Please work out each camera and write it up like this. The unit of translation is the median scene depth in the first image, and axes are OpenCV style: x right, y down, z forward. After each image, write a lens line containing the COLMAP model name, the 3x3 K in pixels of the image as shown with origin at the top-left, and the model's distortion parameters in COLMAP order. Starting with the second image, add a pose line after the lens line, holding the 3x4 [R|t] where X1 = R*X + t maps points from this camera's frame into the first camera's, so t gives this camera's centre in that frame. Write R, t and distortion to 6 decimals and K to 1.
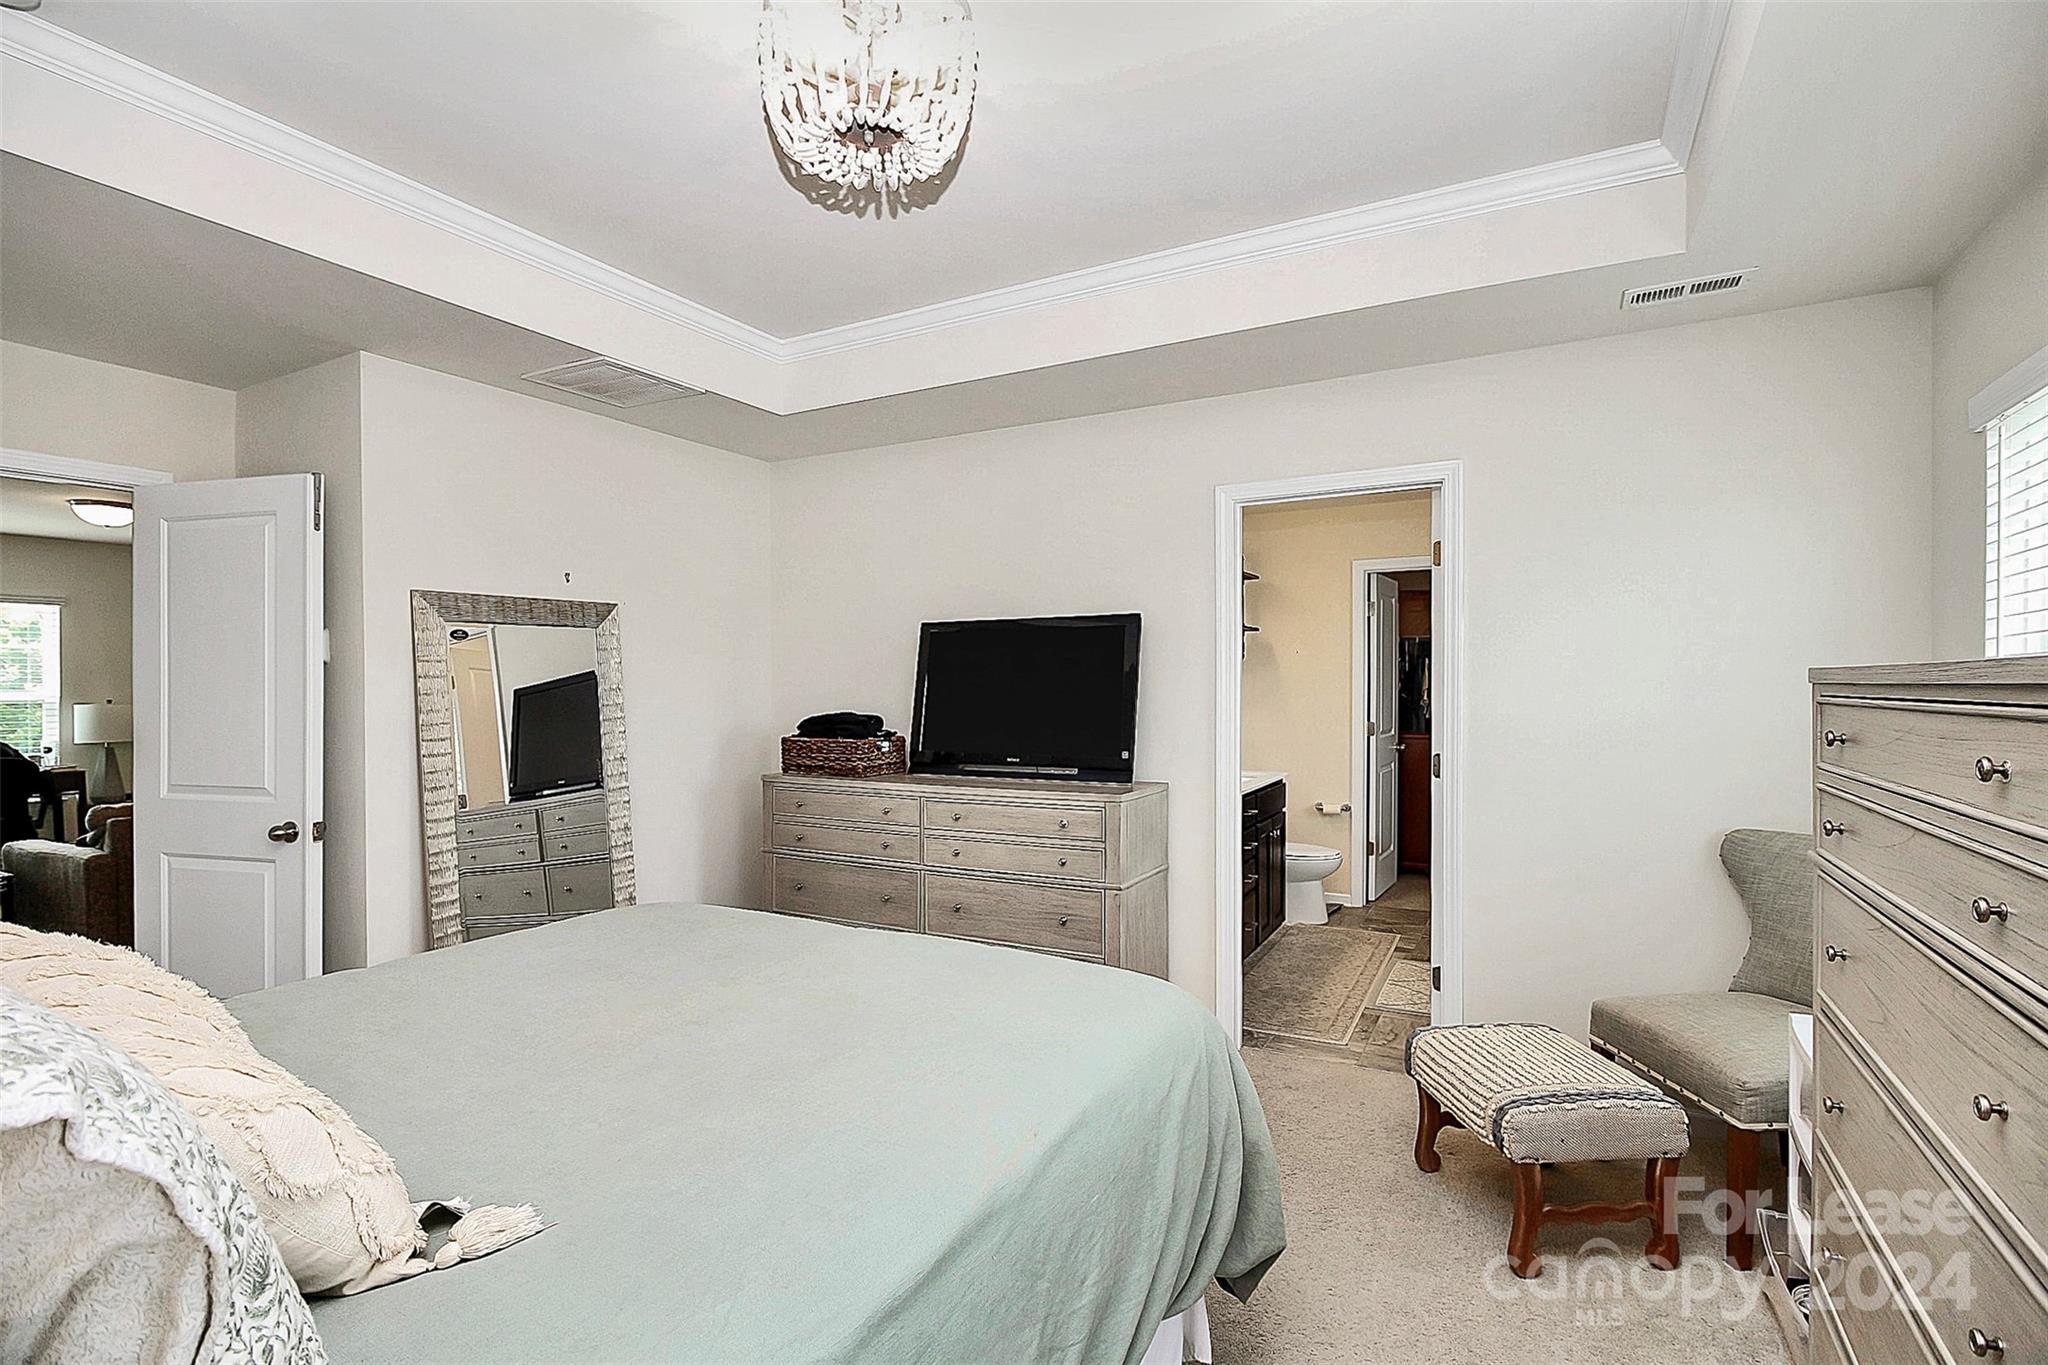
lens RADIAL K [[973.3, 0, 1019.4], [0, 973.3, 687.3], [0, 0, 1]] dist [-0.003602, -0.000685]
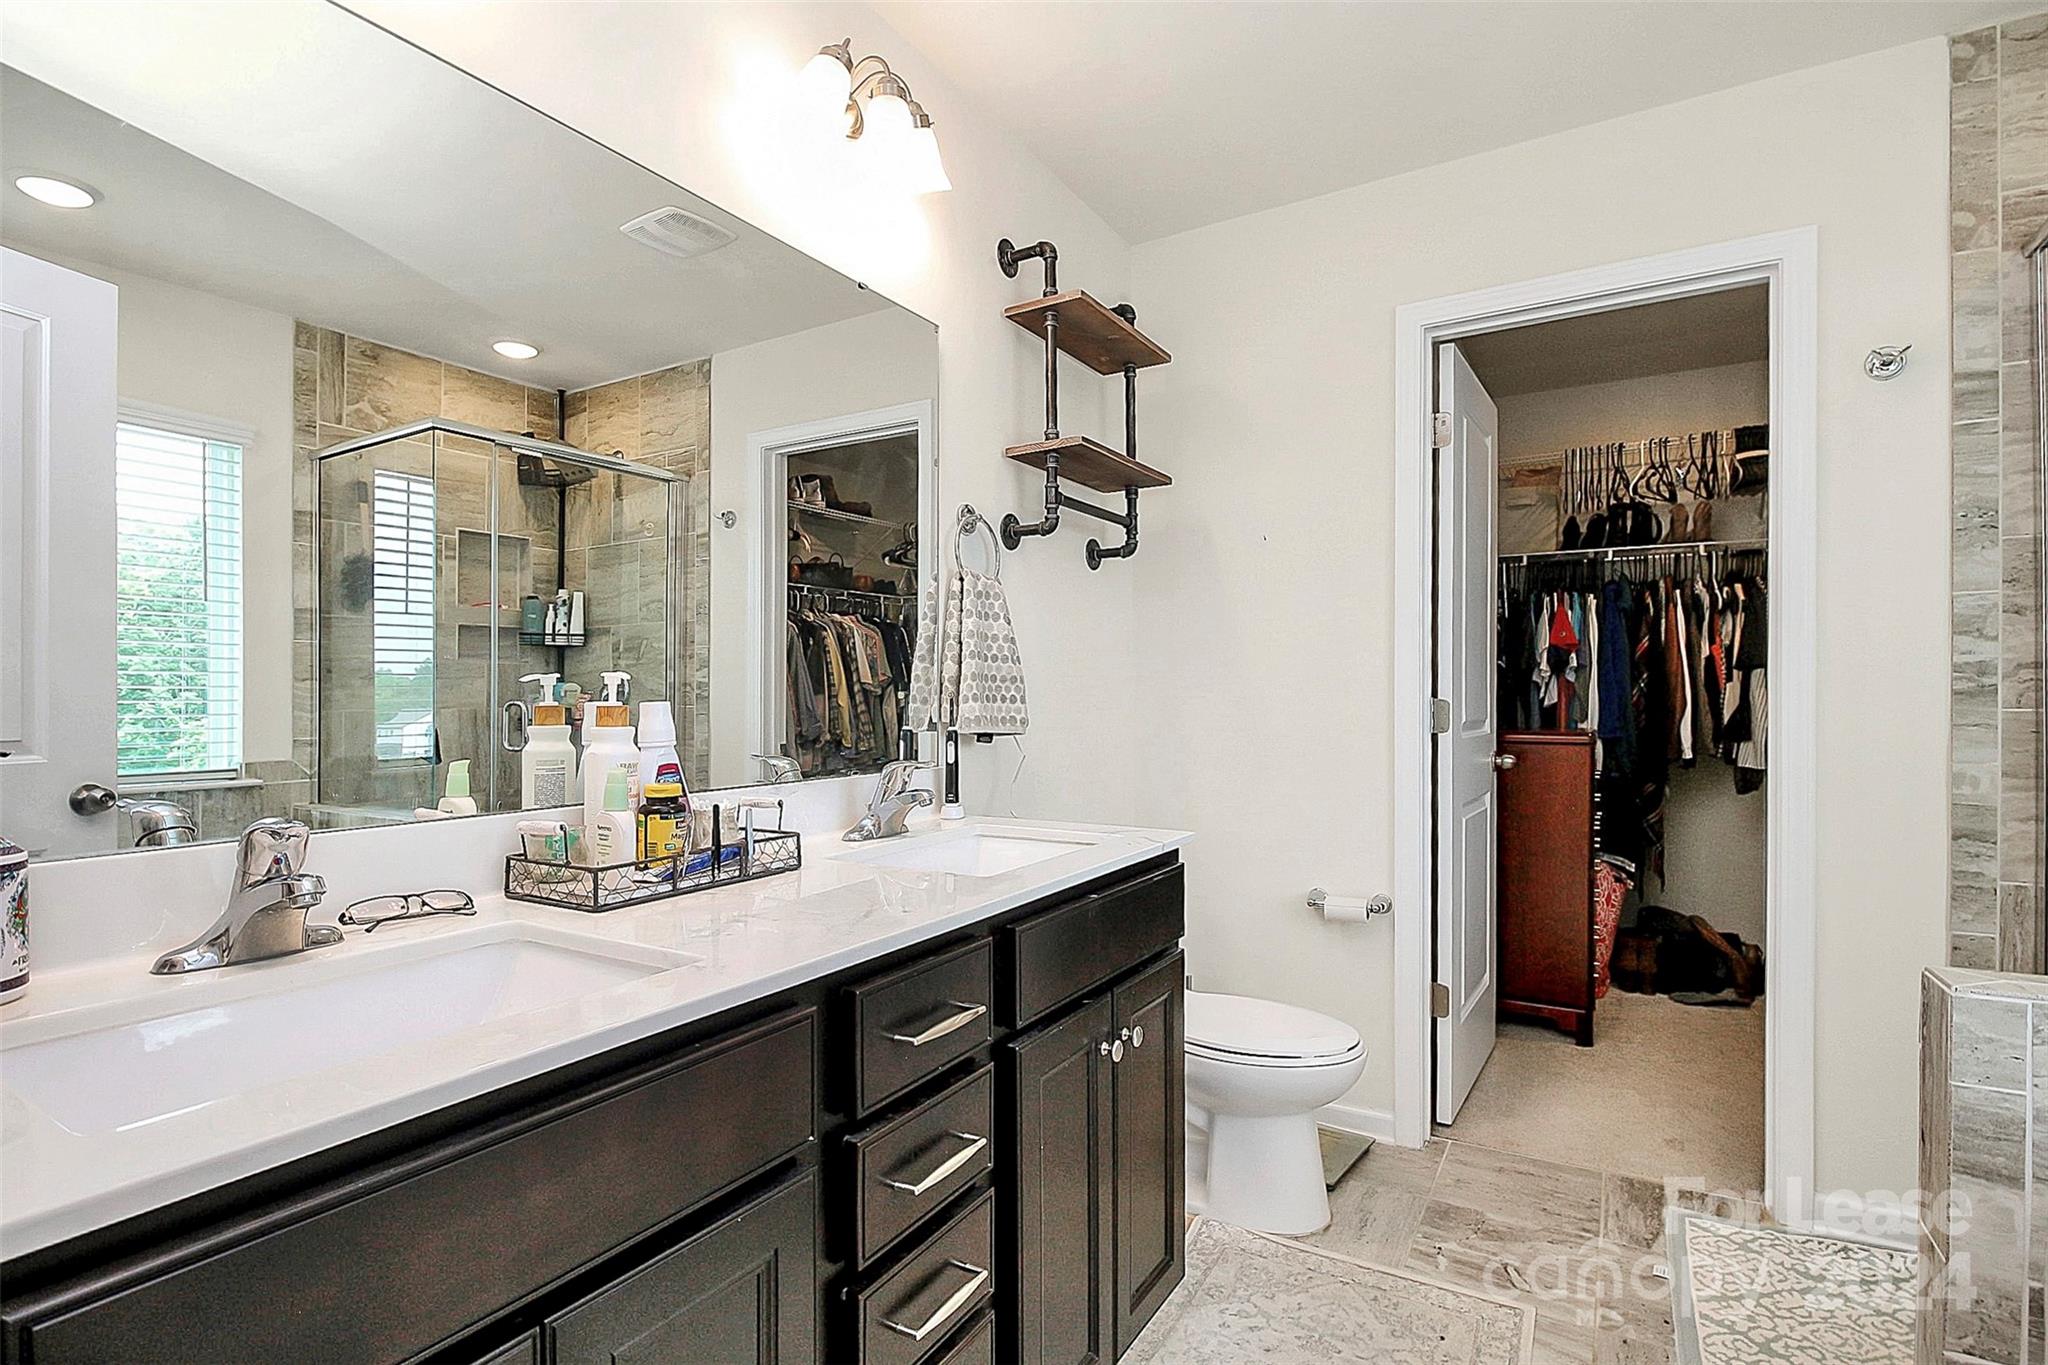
lens RADIAL K [[973.3, 0, 1025.0], [0, 973.3, 692.8], [0, 0, 1]] dist [-0.003602, -0.000685]
pose [[0.998988, 0.001627, -0.044950, 0.201224], [-0.002150, 0.999931, -0.011584, 0.037930], [0.044928, 0.011669, 0.998922, 0.572649]]
